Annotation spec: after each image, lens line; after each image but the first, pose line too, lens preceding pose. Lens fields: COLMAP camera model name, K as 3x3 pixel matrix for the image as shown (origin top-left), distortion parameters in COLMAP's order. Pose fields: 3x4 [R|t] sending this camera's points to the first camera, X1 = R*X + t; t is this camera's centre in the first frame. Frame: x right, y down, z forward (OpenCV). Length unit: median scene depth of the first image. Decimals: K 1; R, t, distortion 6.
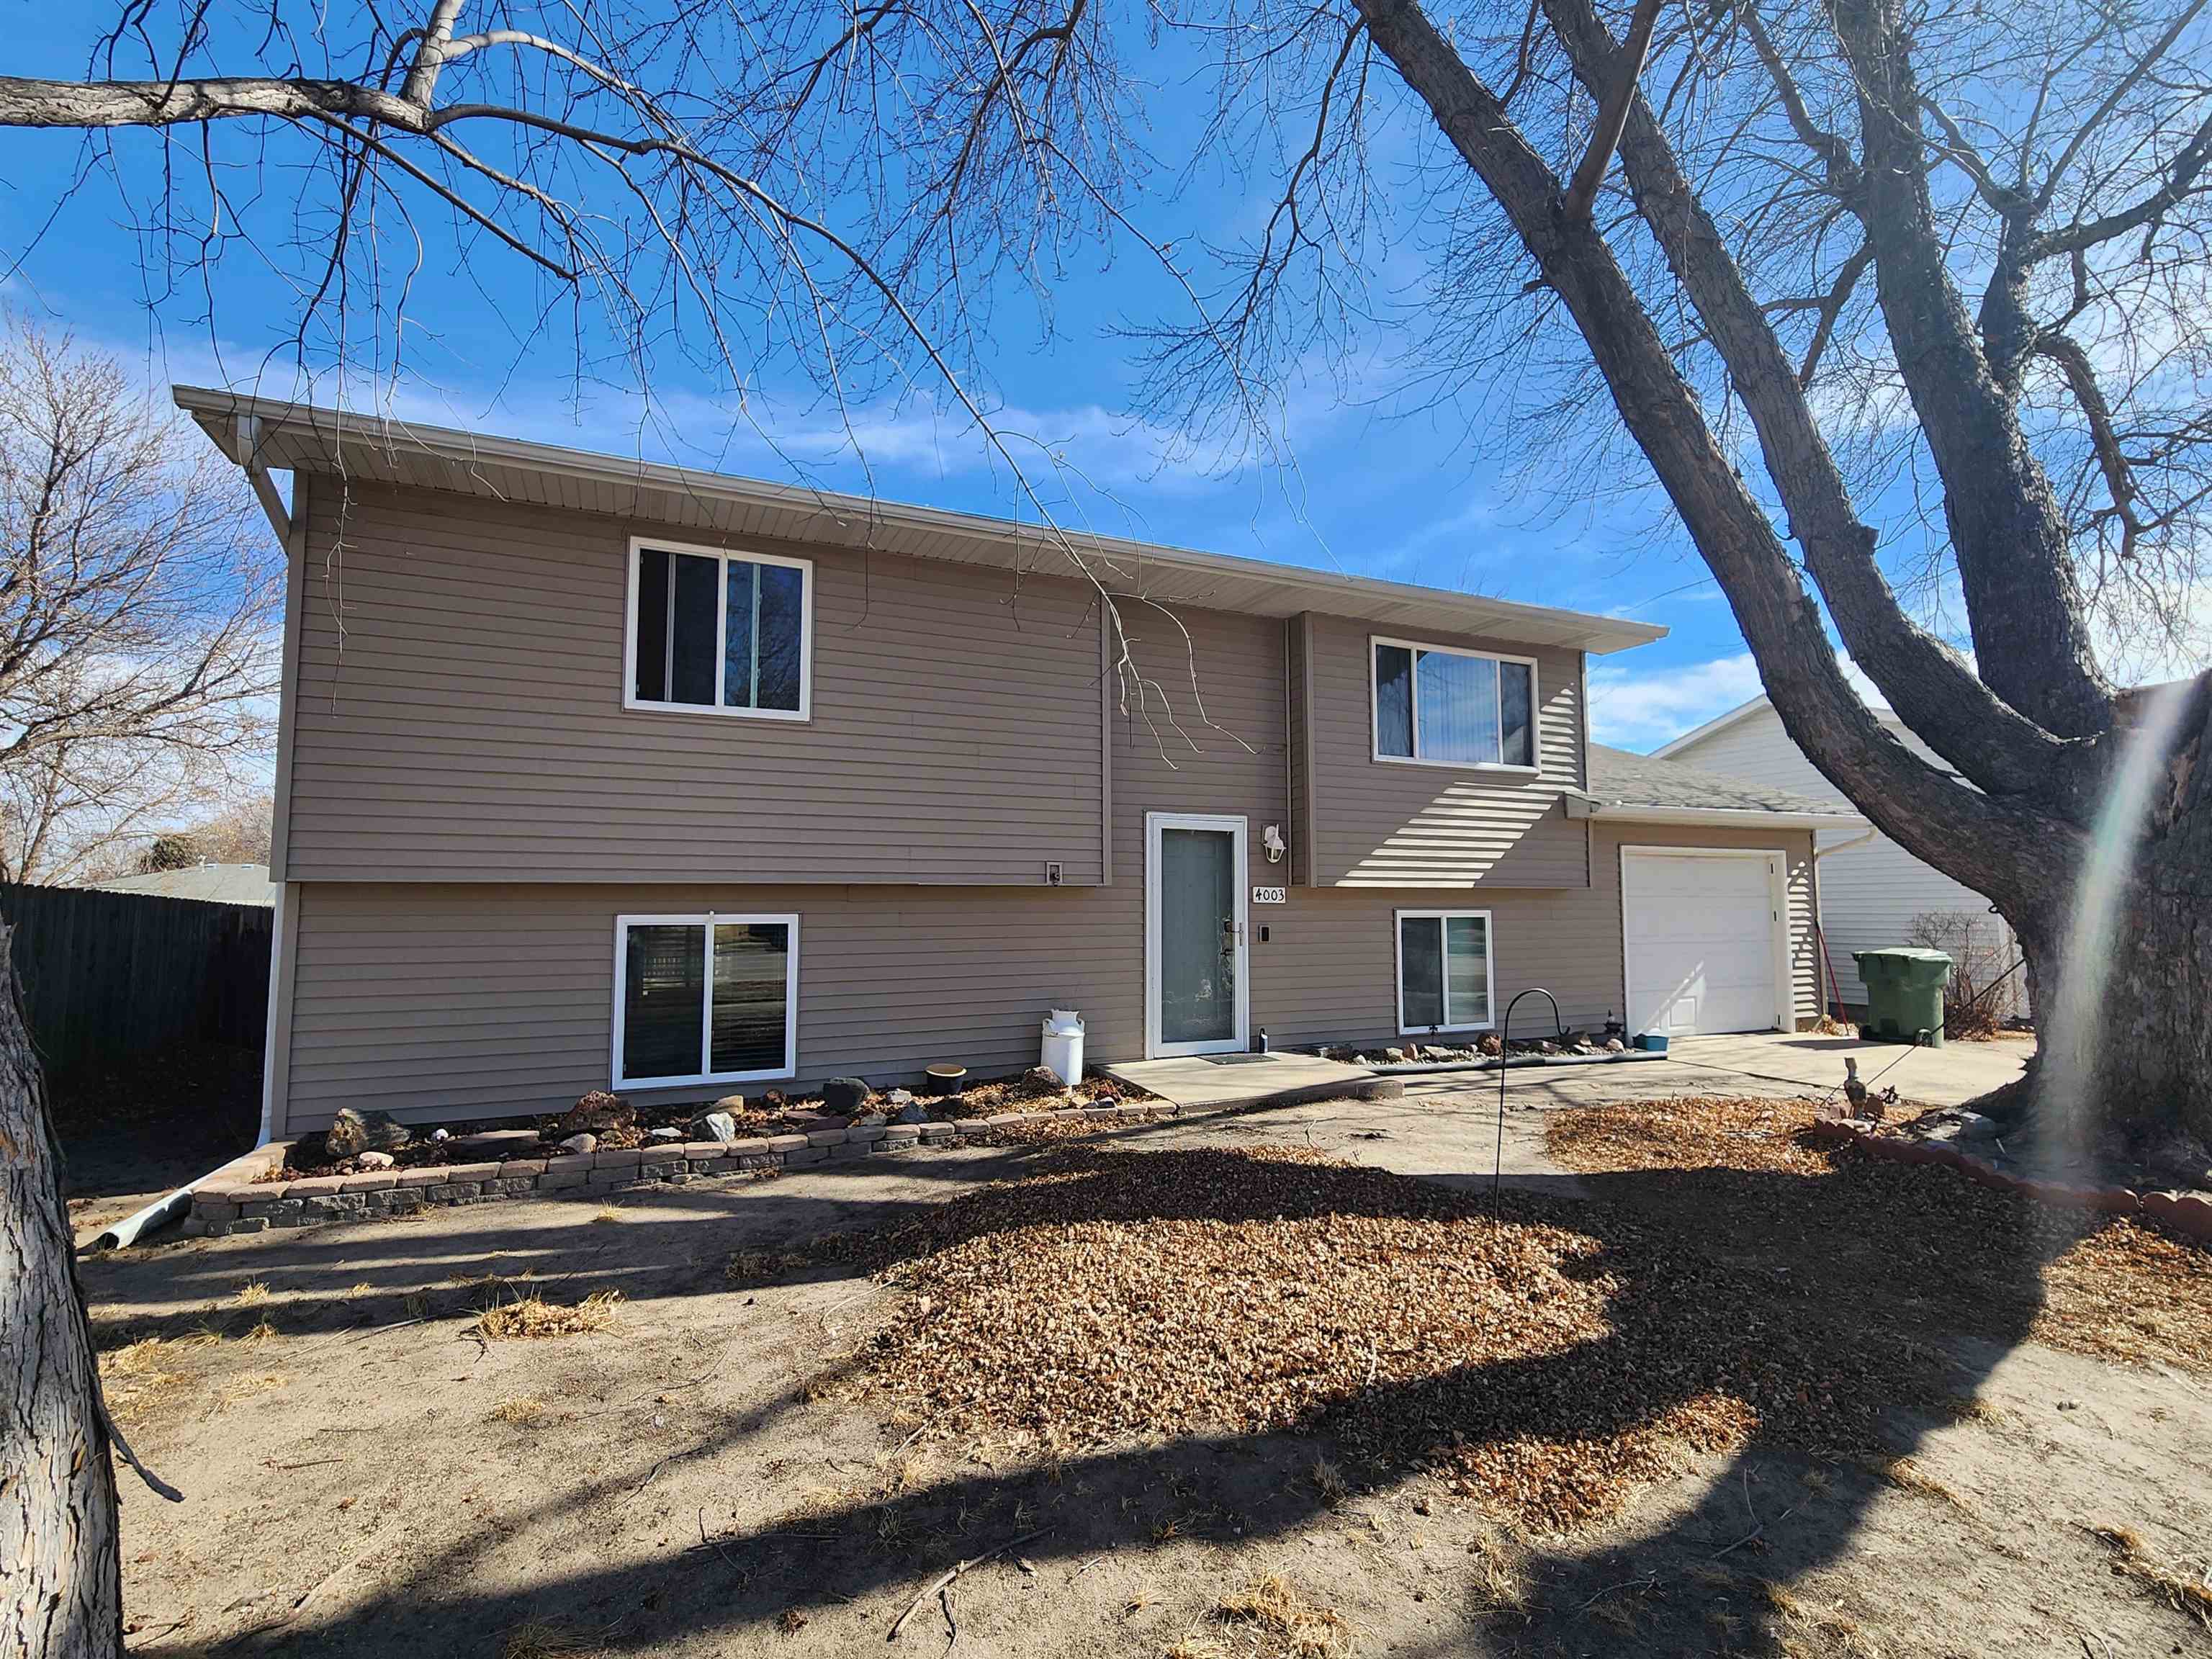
lens RADIAL K [[1040.9, 0, 1106.7], [0, 1040.9, 834.8], [0, 0, 1]] dist [-0.000962, 0.002172]
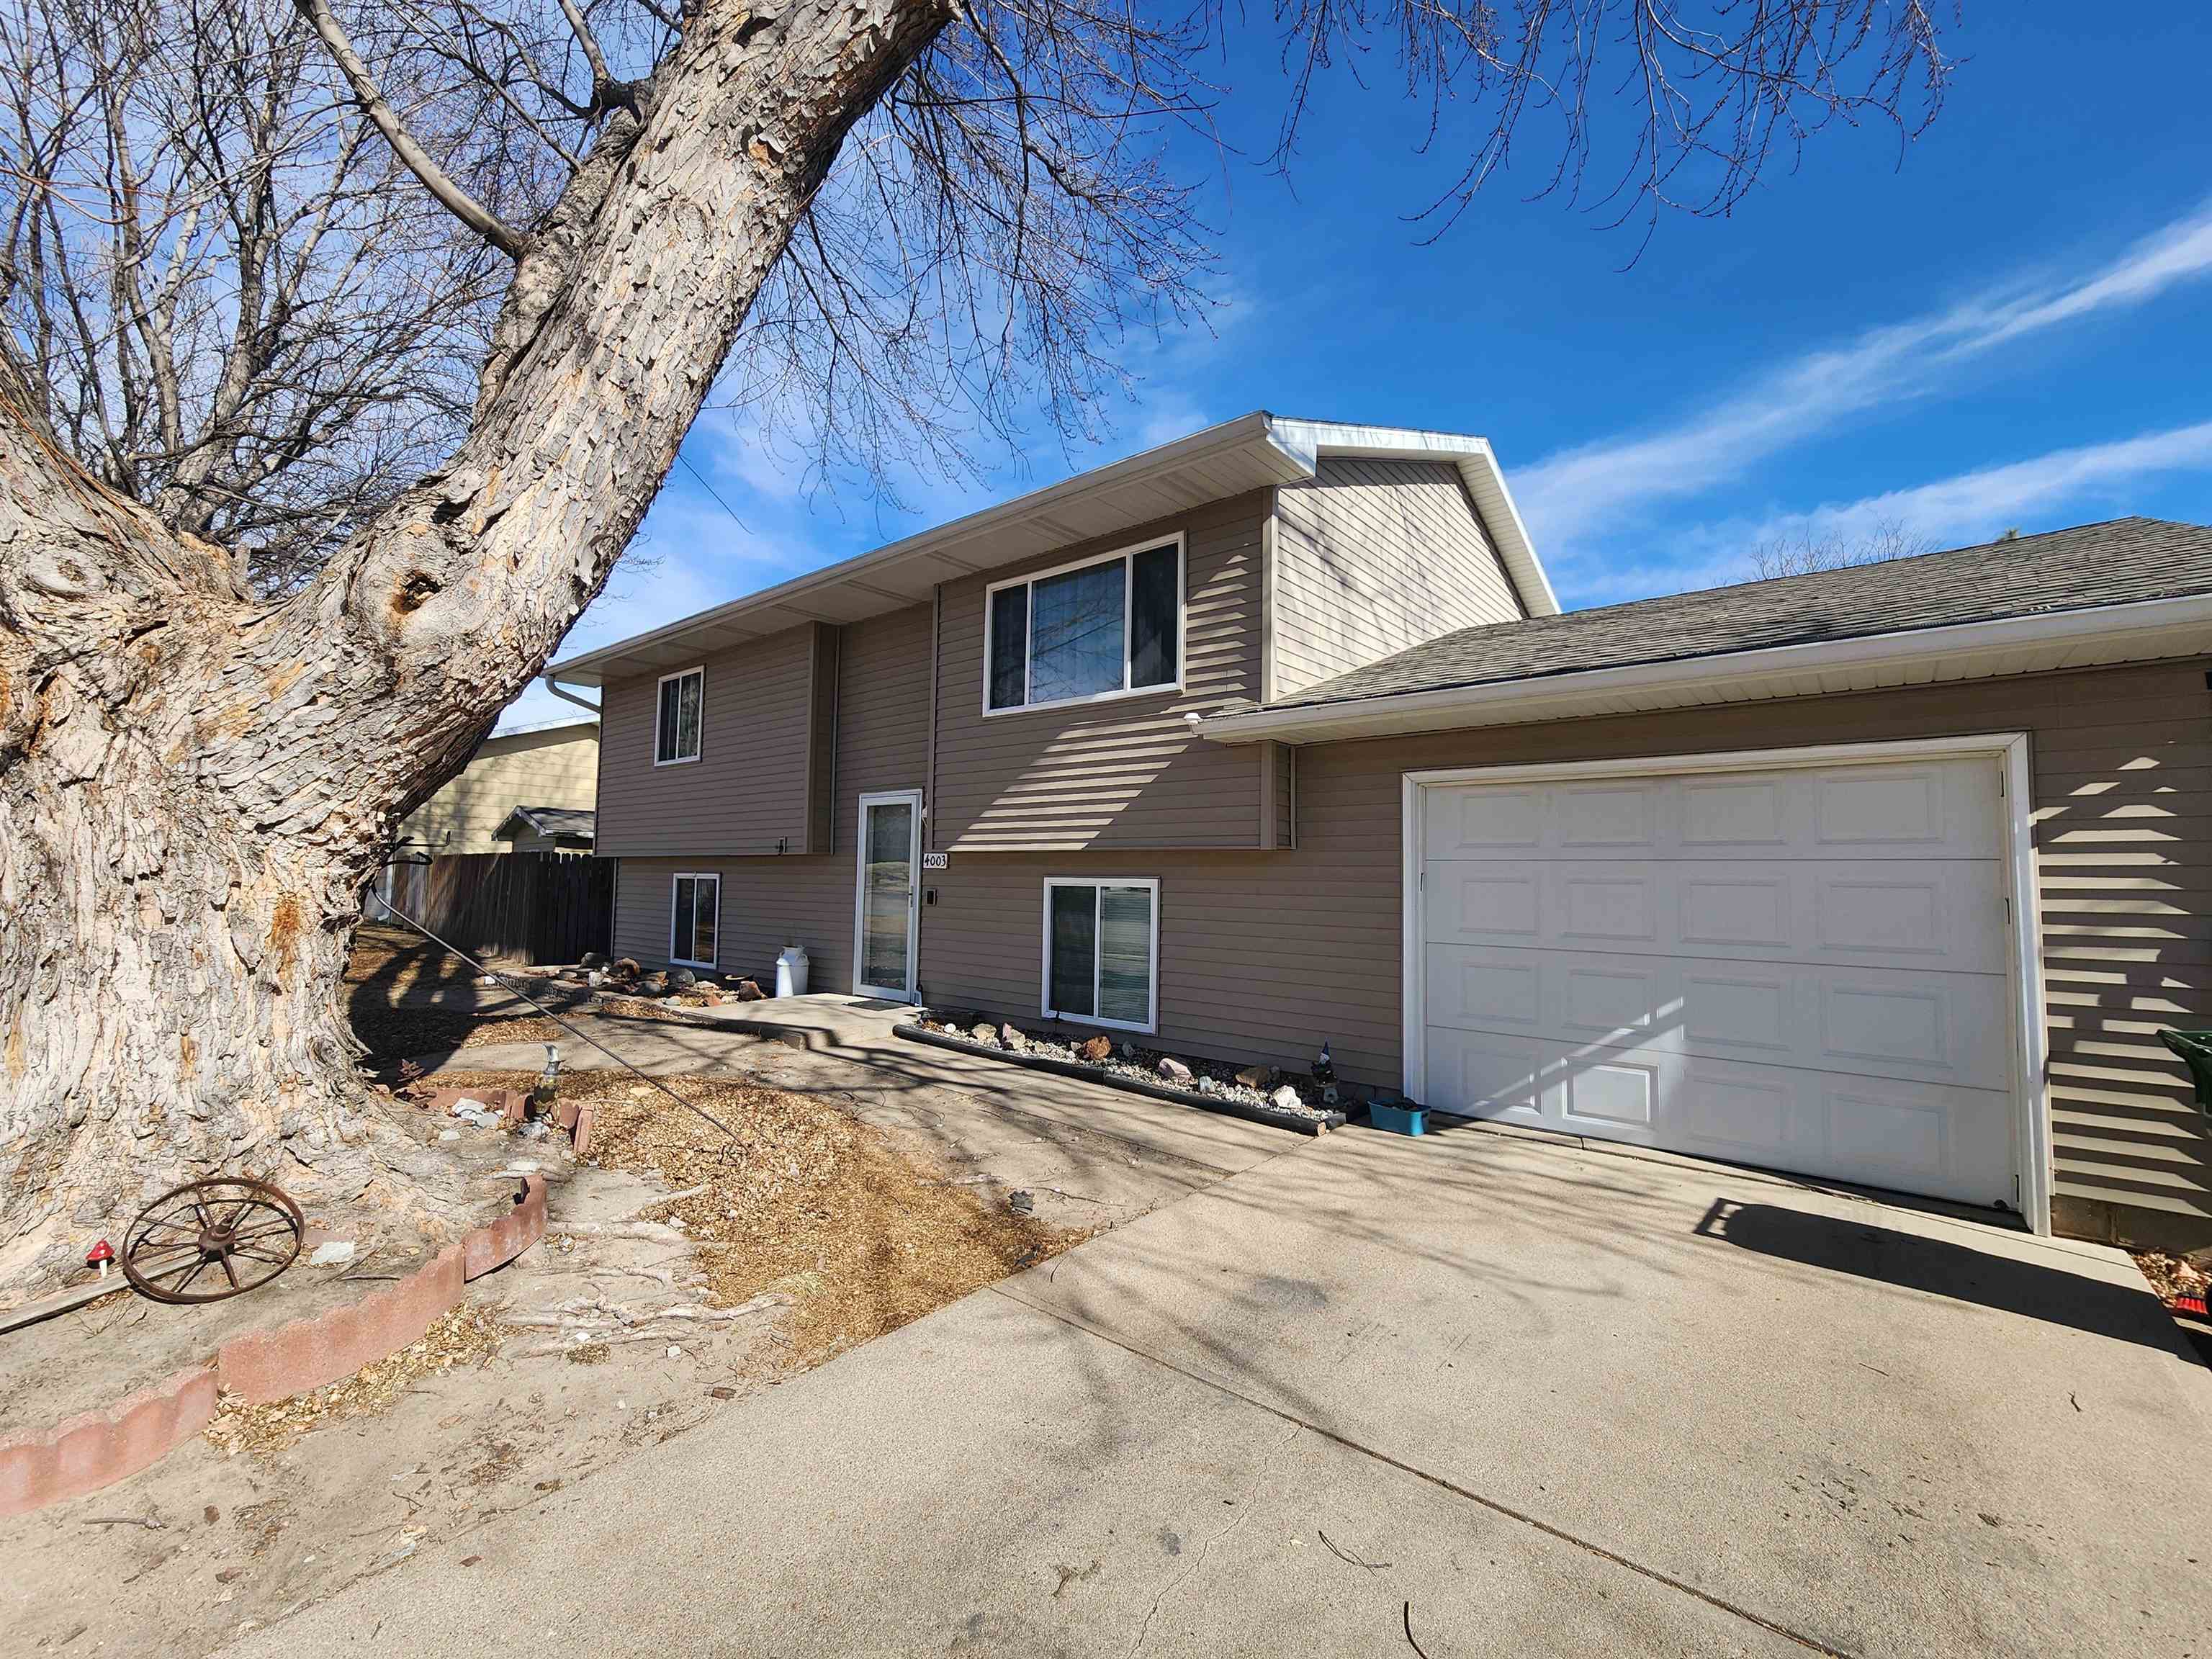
lens RADIAL K [[913.3, 0, 1108.6], [0, 913.3, 831.9], [0, 0, 1]] dist [-0.001961, 0.000154]
pose [[0.431358, -0.043820, -0.901116, 0.989638], [0.038715, 0.998799, -0.030038, 0.058487], [0.901350, -0.021930, 0.432536, 0.700852]]
